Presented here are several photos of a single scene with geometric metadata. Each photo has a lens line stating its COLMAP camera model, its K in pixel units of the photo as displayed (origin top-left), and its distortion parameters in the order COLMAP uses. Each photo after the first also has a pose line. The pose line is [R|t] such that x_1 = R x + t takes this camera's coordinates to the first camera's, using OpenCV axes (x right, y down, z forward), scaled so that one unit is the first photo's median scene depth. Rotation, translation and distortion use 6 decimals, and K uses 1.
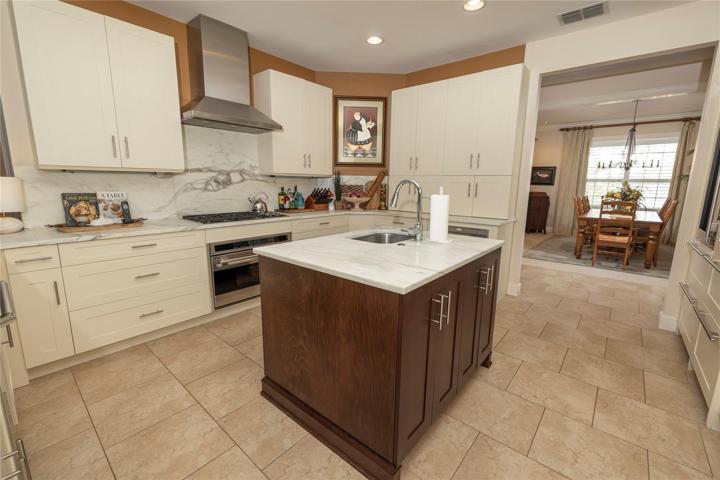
lens RADIAL K [[310.6, 0, 360.0], [0, 310.6, 240.0], [0, 0, 1]] dist [-0.001691, -0.000426]
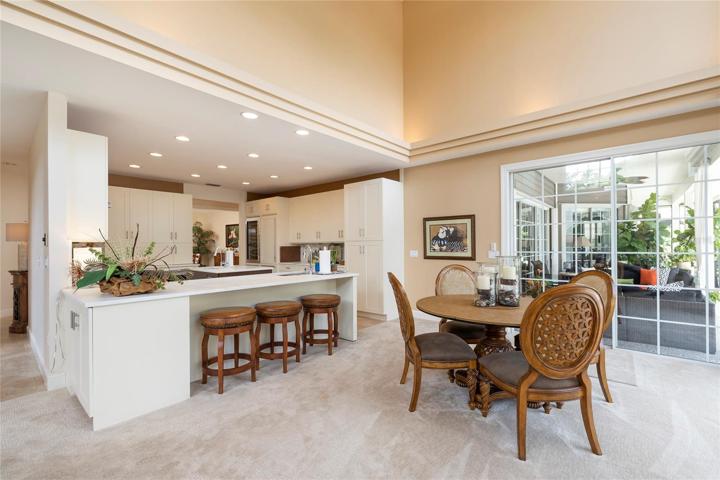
lens RADIAL K [[324.8, 0, 360.0], [0, 324.8, 240.0], [0, 0, 1]] dist [-0.000385, -0.000103]
pose [[0.012725, 0.005171, 0.999906, -1.312929], [0.190251, 0.981707, -0.007498, 0.005472], [-0.981653, 0.190328, 0.011508, -0.122618]]
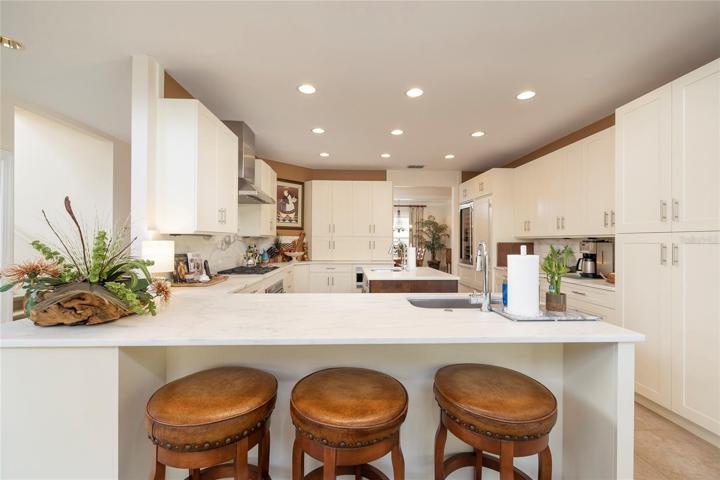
lens RADIAL K [[302.5, 0, 360.0], [0, 302.5, 240.0], [0, 0, 1]] dist [-0.000928, -0.000016]
pose [[0.733365, -0.006860, 0.679801, -0.665452], [0.127458, 0.983605, -0.127575, 0.011814], [-0.667780, 0.180206, 0.722216, -0.131276]]
